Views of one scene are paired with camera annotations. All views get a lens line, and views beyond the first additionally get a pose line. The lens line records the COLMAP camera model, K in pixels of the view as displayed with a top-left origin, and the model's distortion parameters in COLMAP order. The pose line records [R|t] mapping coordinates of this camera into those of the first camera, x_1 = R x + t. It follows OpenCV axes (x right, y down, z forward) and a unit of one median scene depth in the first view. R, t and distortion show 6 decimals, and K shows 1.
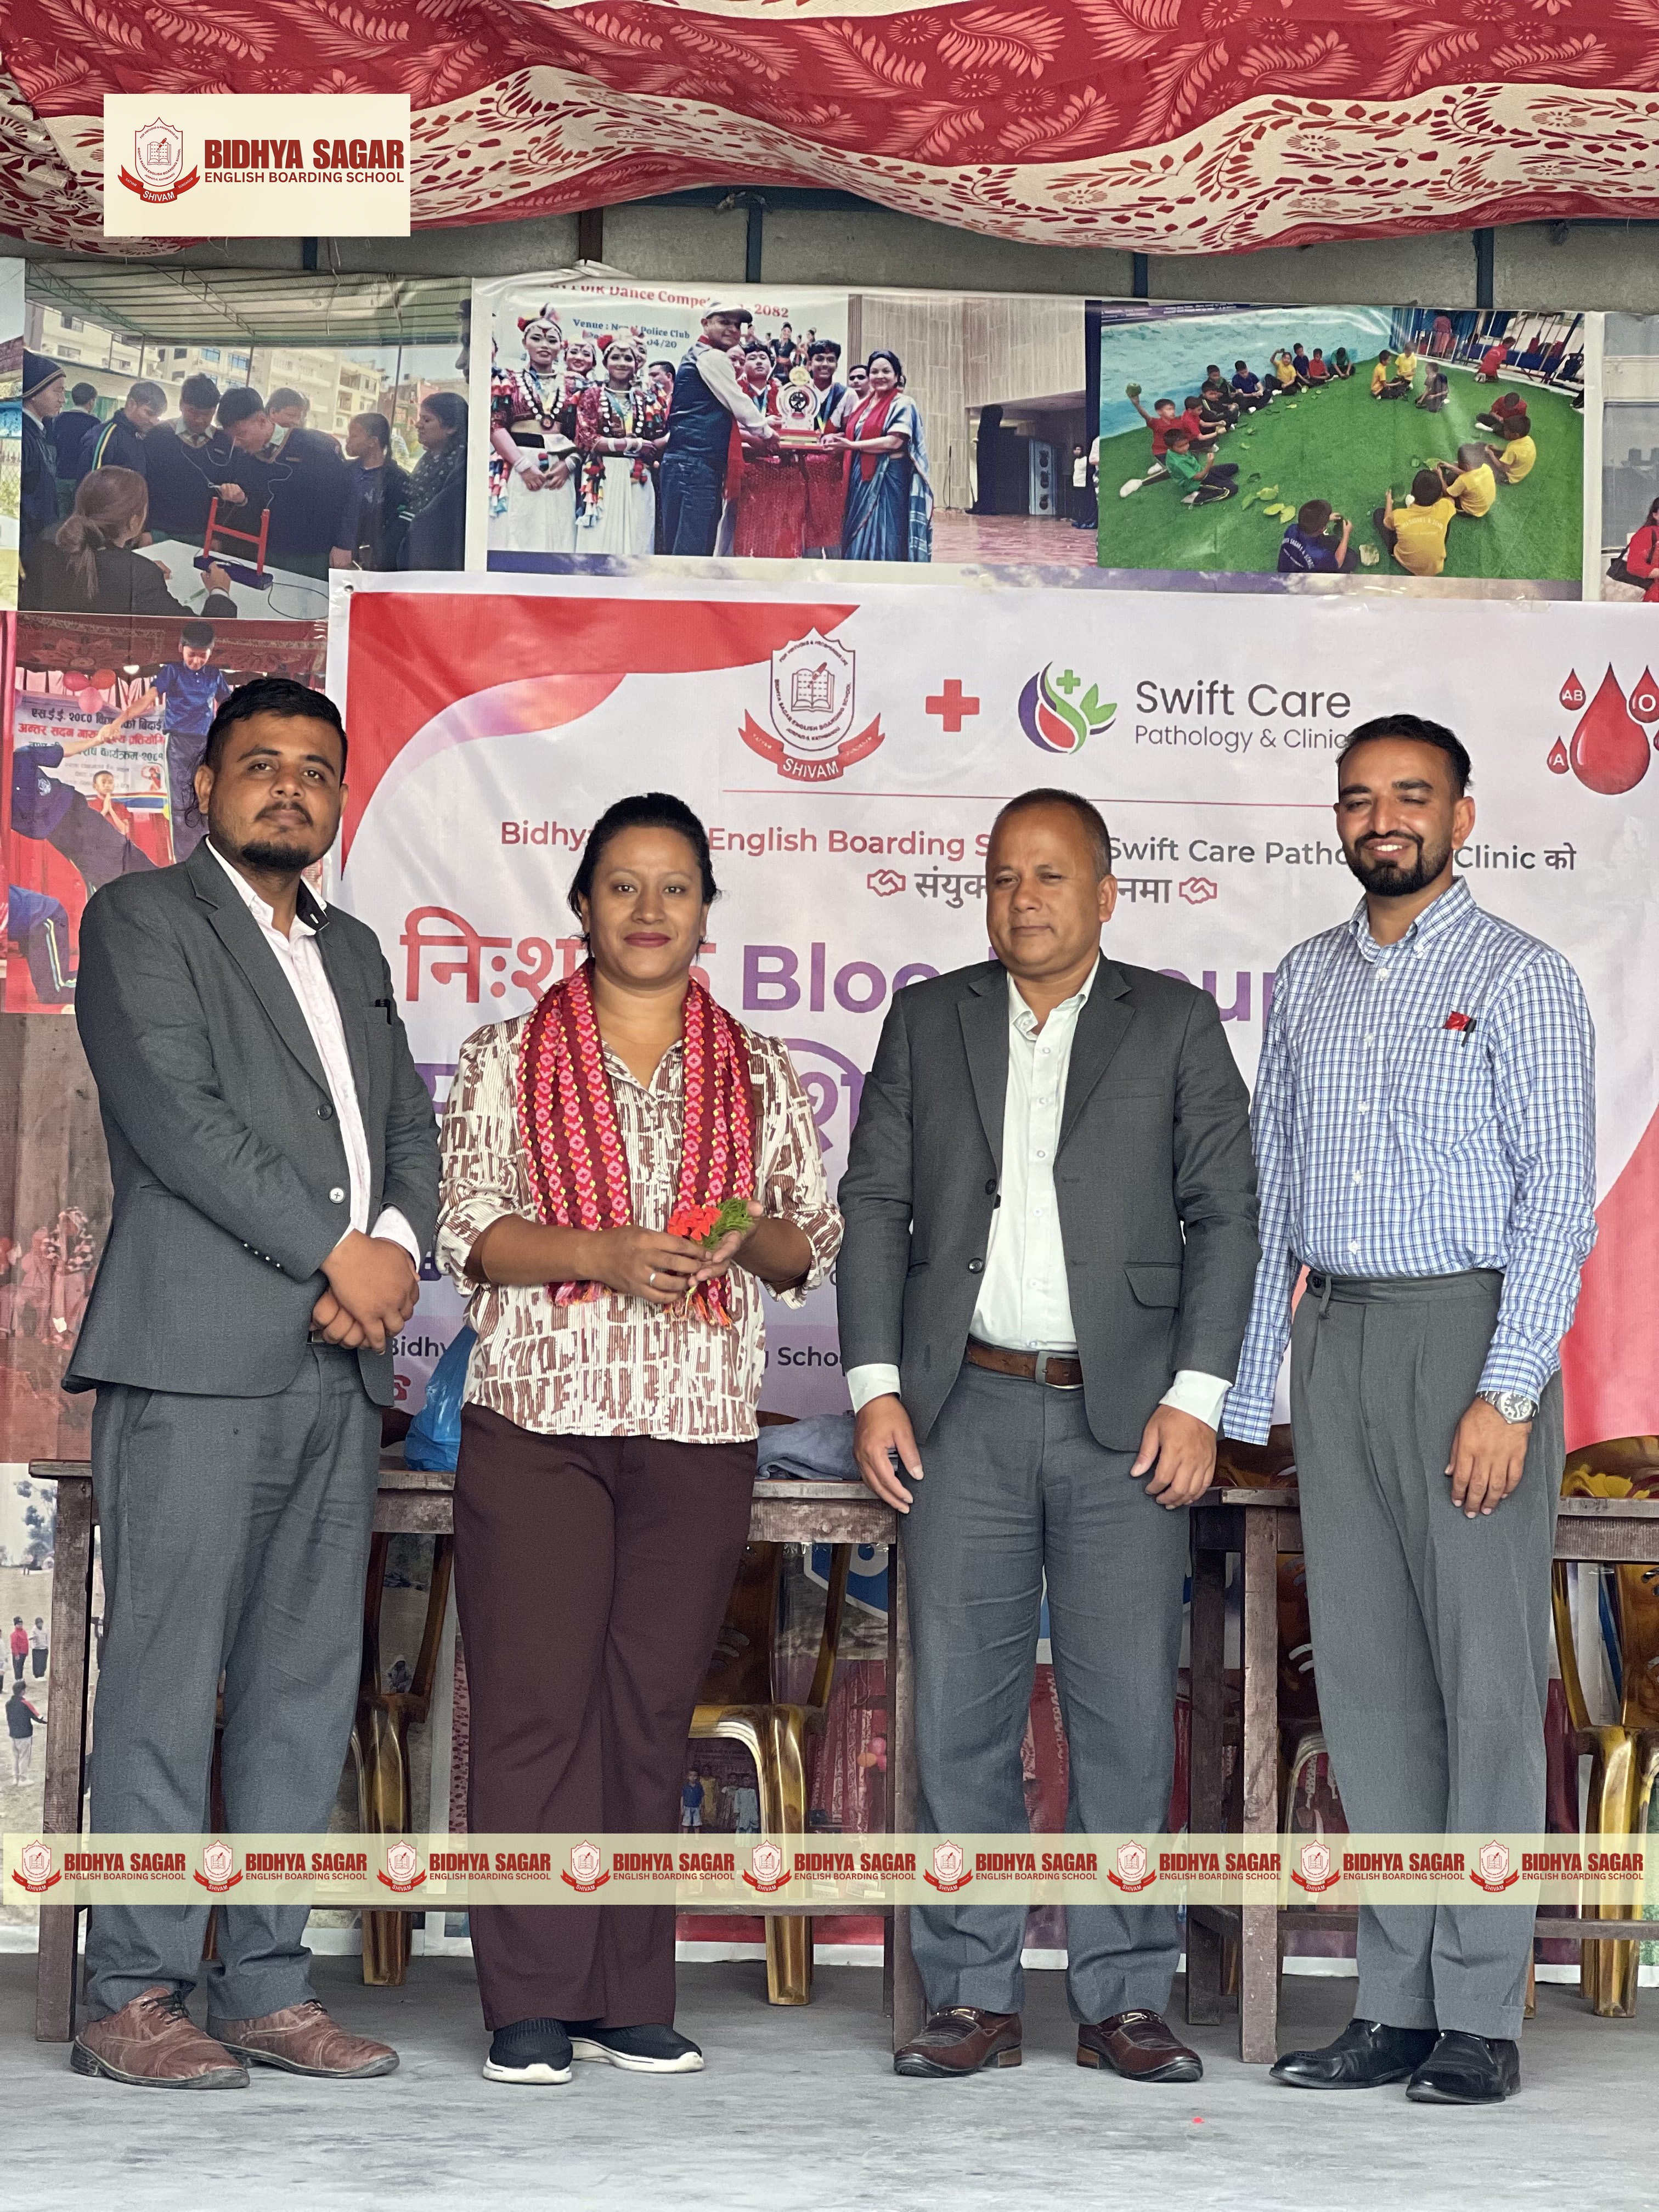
lens RADIAL K [[4939.1, 0, 825.7], [0, 4939.1, 1052.3], [0, 0, 1]] dist [-0.003421, 3.436792]
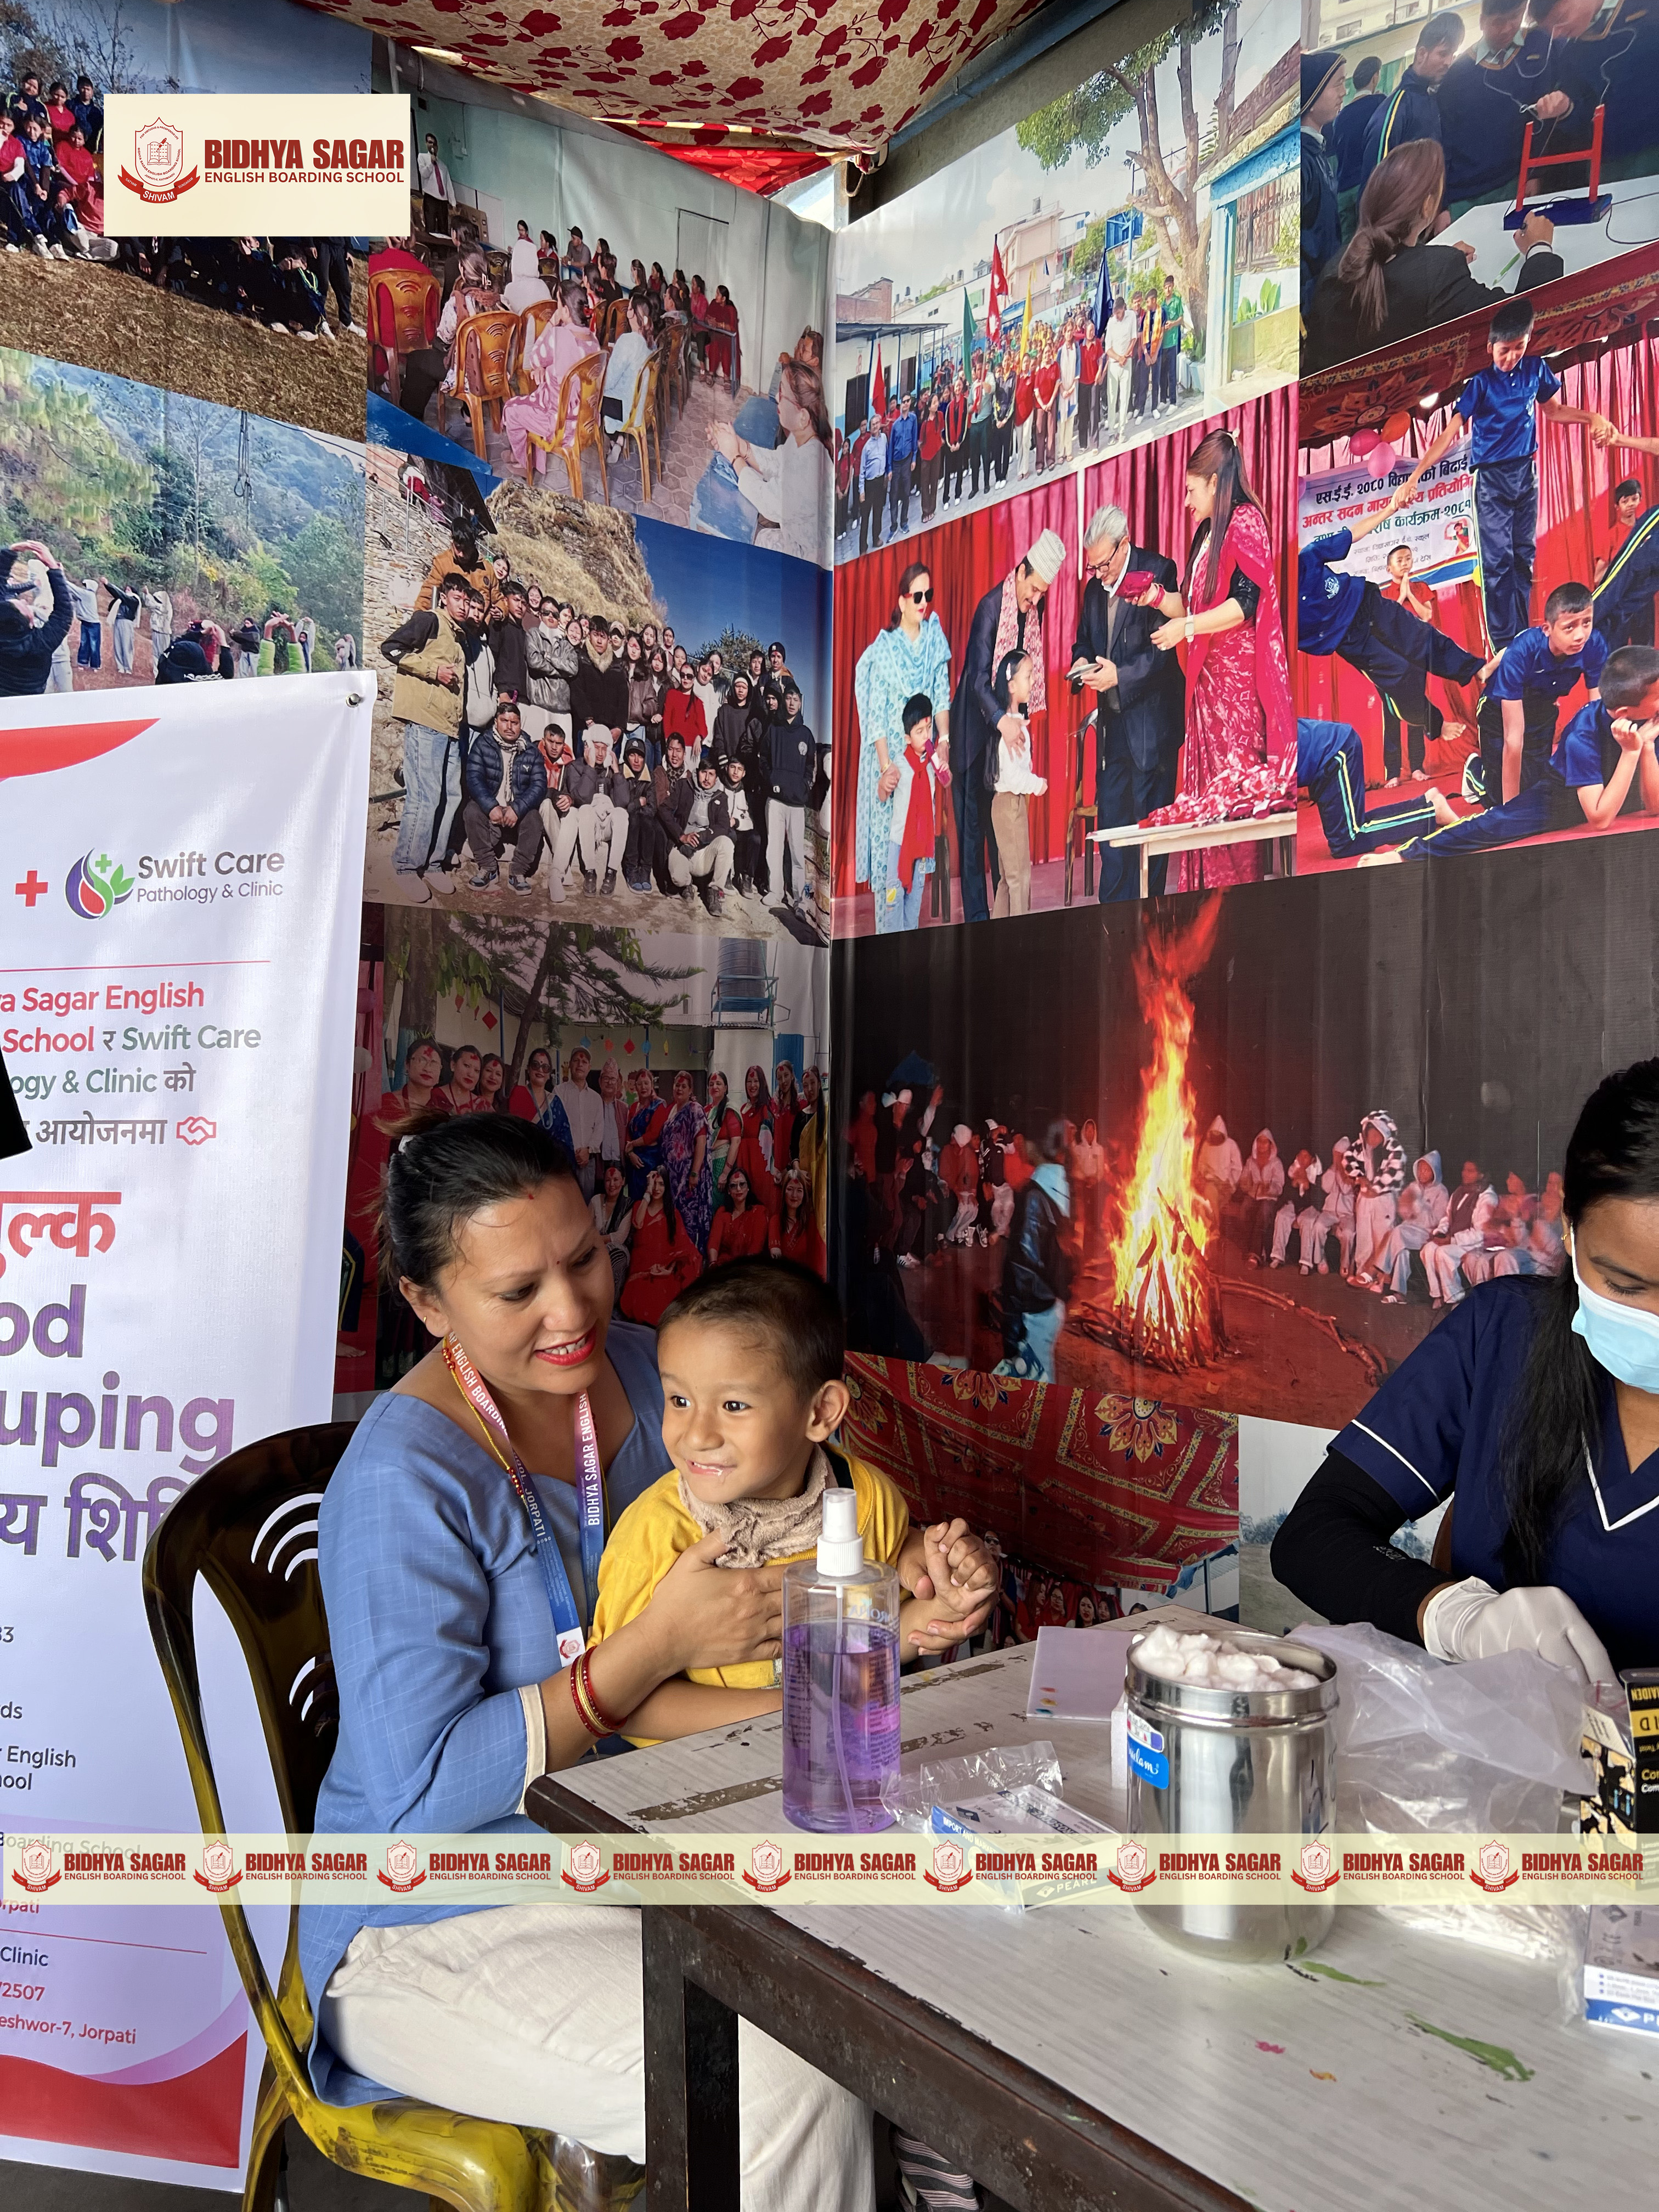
lens RADIAL K [[1665.5, 0, 829.5], [0, 1665.5, 1106.0], [0, 0, 1]] dist [0.048696, -0.045614]
pose [[0.599089, -0.025924, -0.800263, 0.008732], [0.089476, 0.995383, 0.034738, 0.013124], [0.795667, -0.092416, 0.598643, 0.754184]]
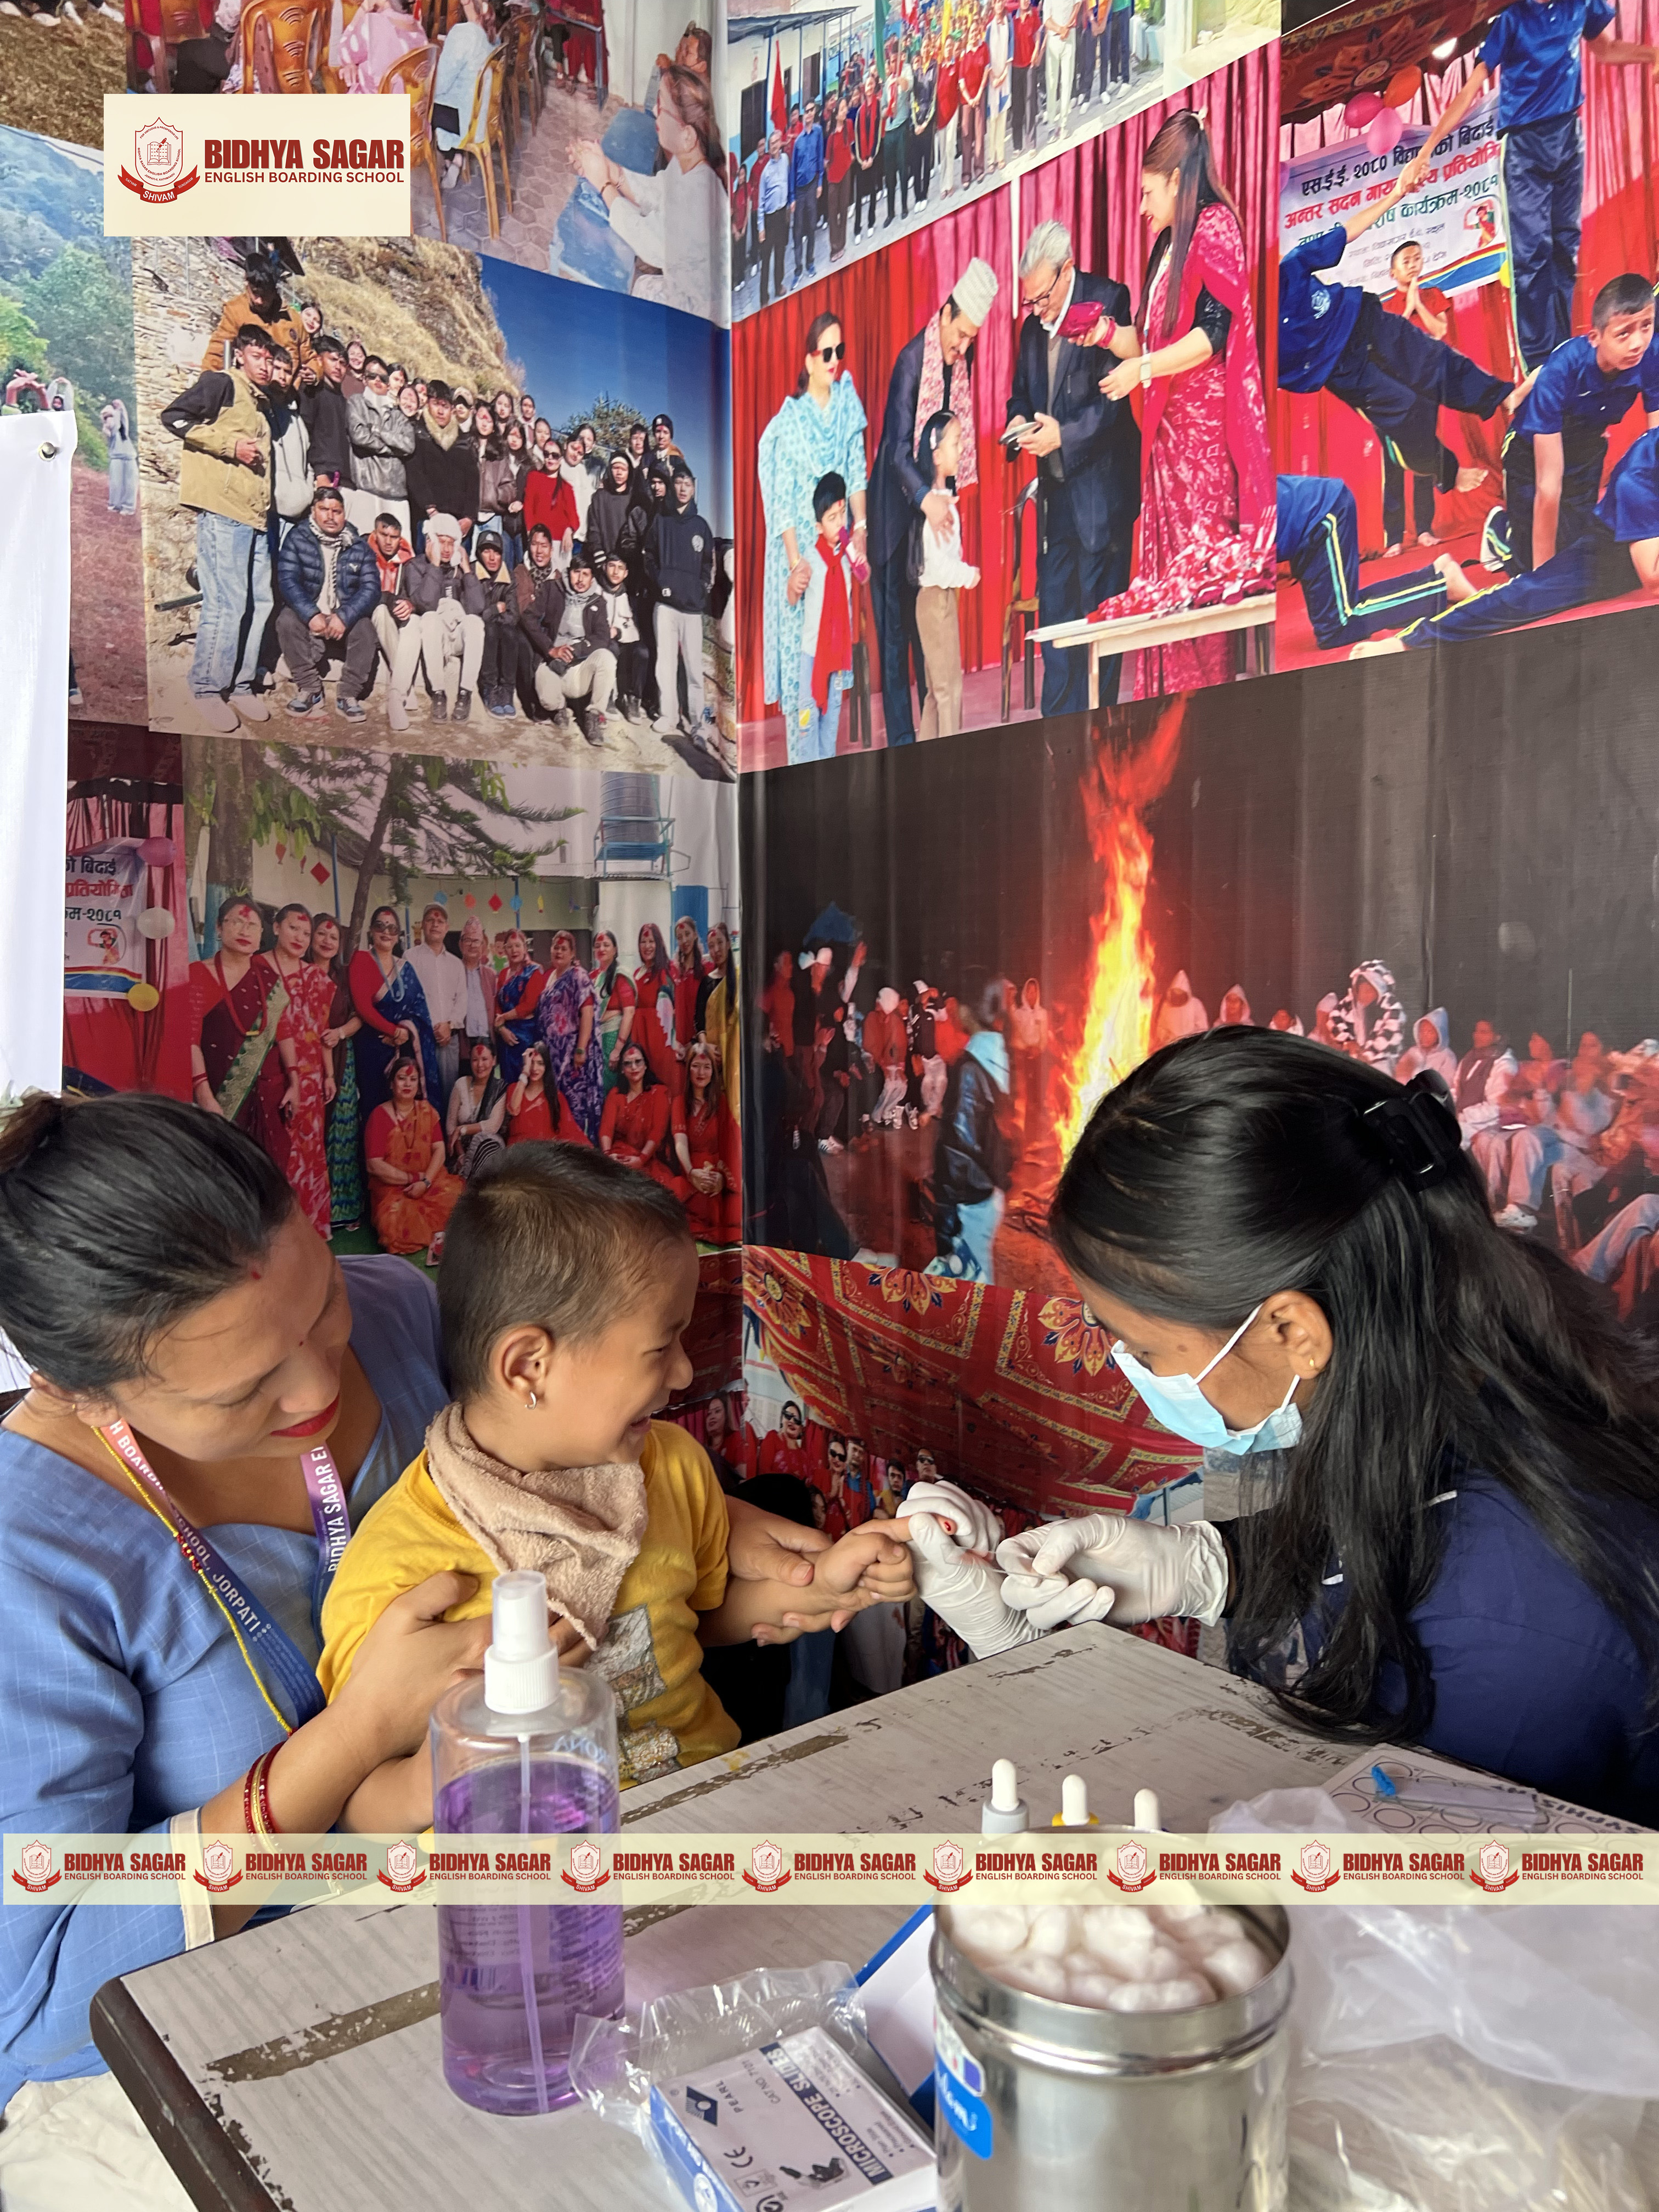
lens RADIAL K [[1668.7, 0, 814.3], [0, 1668.7, 1113.4], [0, 0, 1]] dist [0.036320, -0.035453]
pose [[0.596164, 0.031975, -0.802226, -0.018681], [0.108546, 0.986822, 0.119997, 0.016348], [0.795491, -0.158617, 0.584837, 0.792922]]
